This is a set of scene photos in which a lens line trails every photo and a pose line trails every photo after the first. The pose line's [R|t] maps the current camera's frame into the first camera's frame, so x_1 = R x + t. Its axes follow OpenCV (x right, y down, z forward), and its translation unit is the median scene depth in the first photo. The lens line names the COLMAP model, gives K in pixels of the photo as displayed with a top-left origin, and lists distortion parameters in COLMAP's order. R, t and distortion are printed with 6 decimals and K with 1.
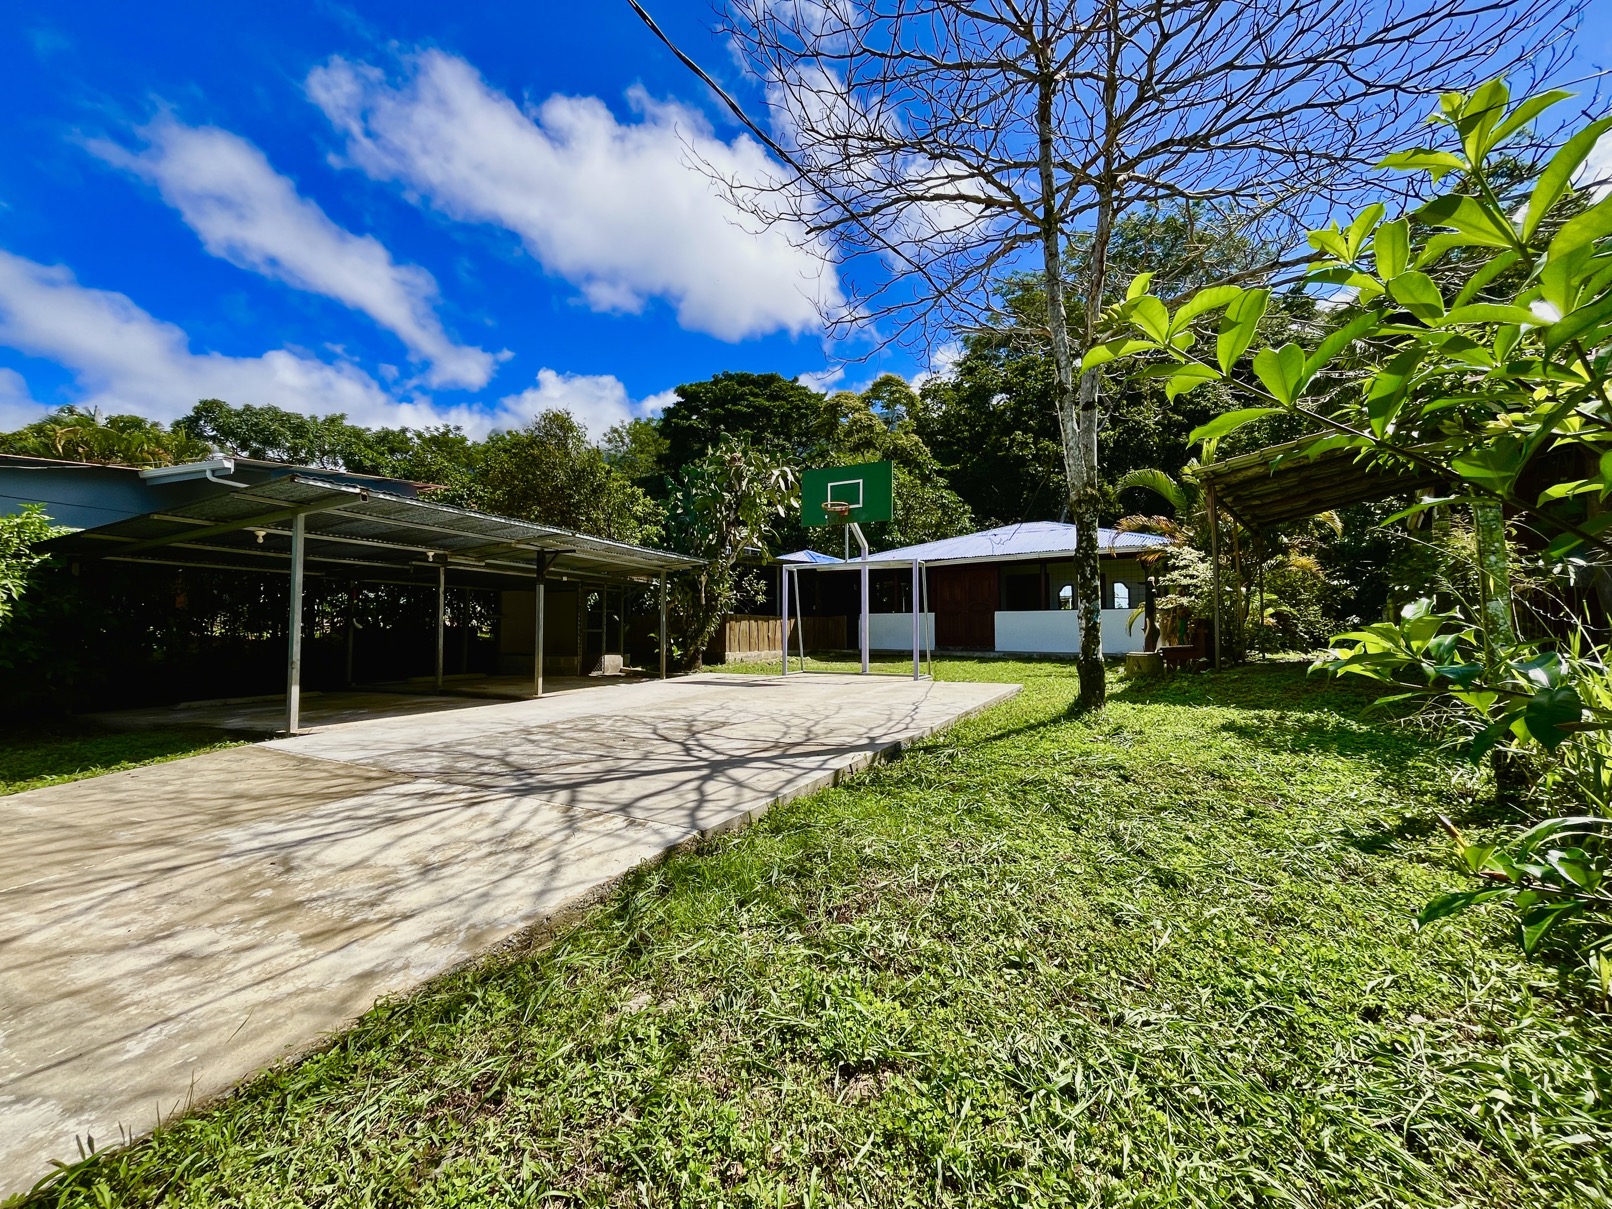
lens RADIAL K [[639.4, 0, 806.0], [0, 639.4, 604.5], [0, 0, 1]] dist [-0.002268, -0.000267]
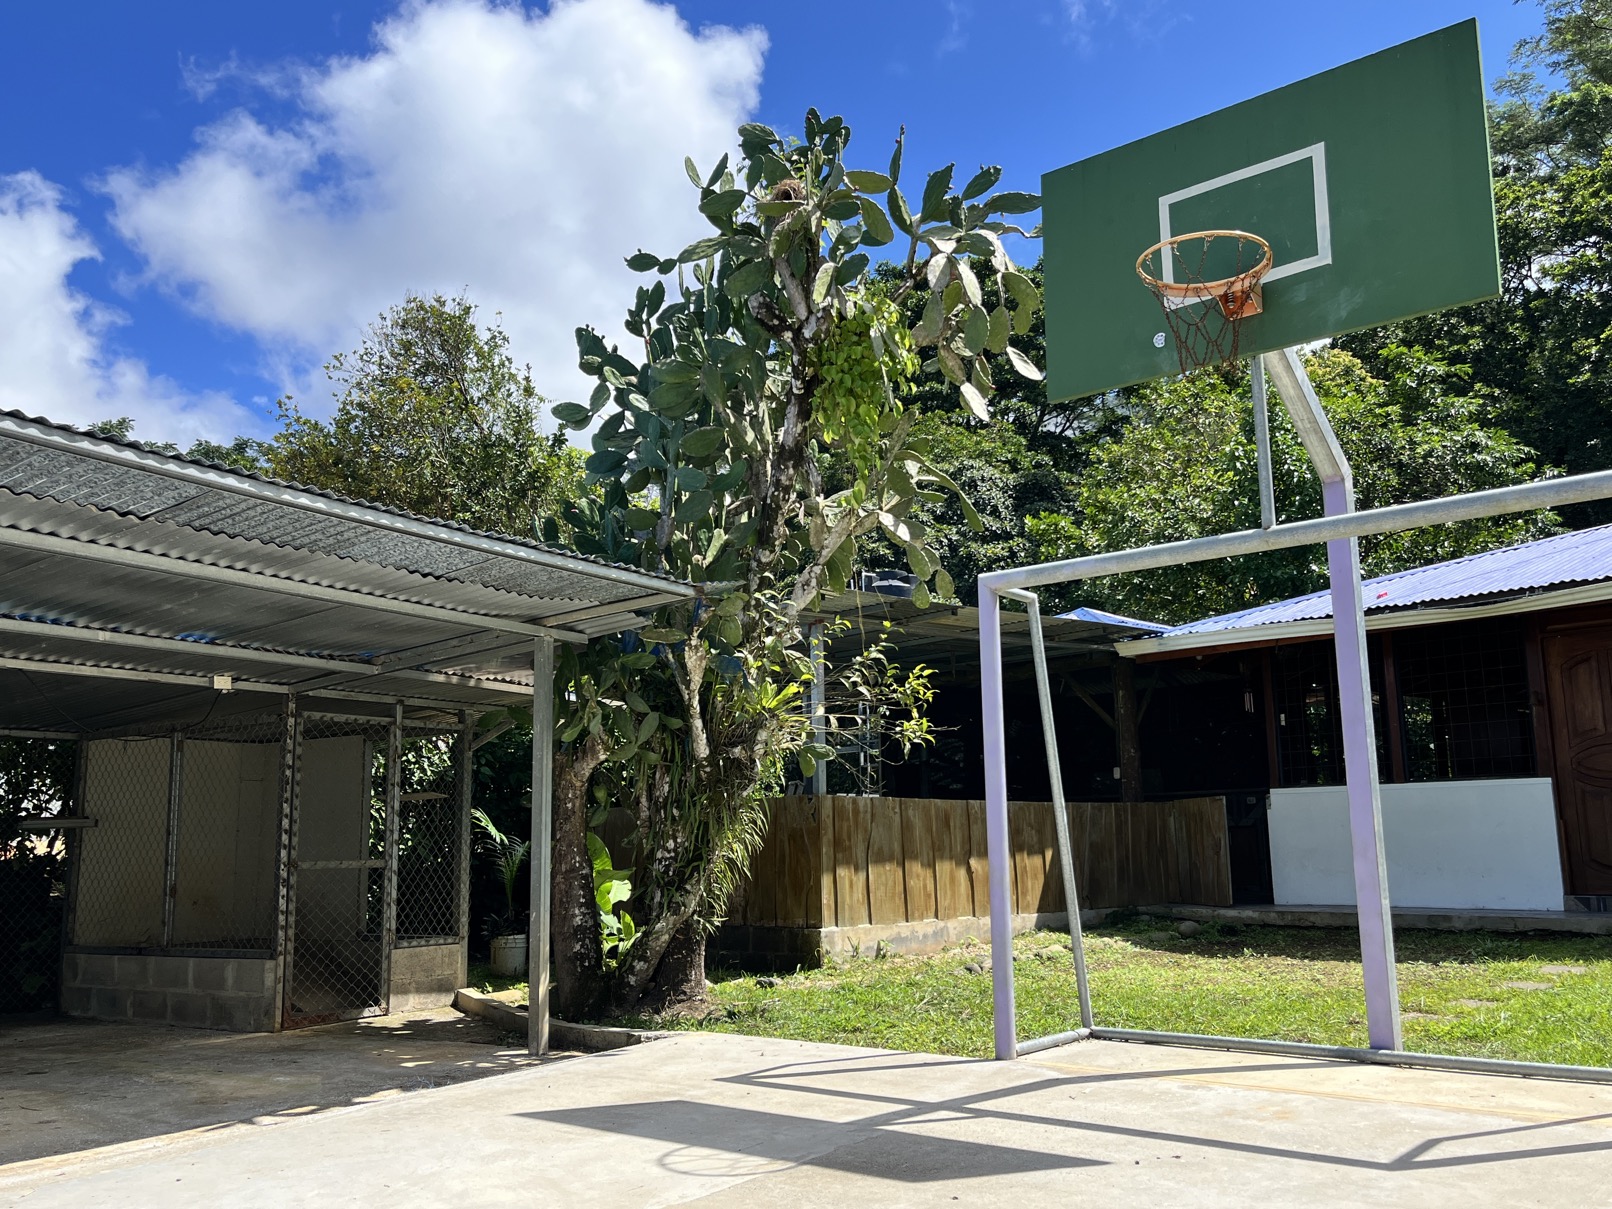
lens RADIAL K [[1370.9, 0, 806.0], [0, 1370.9, 604.5], [0, 0, 1]] dist [0.028123, 0.000553]
pose [[0.979042, -0.051222, -0.197114, 0.000740], [0.024835, 0.990659, -0.134084, 0.012712], [0.202140, 0.126378, 0.971168, 0.393260]]
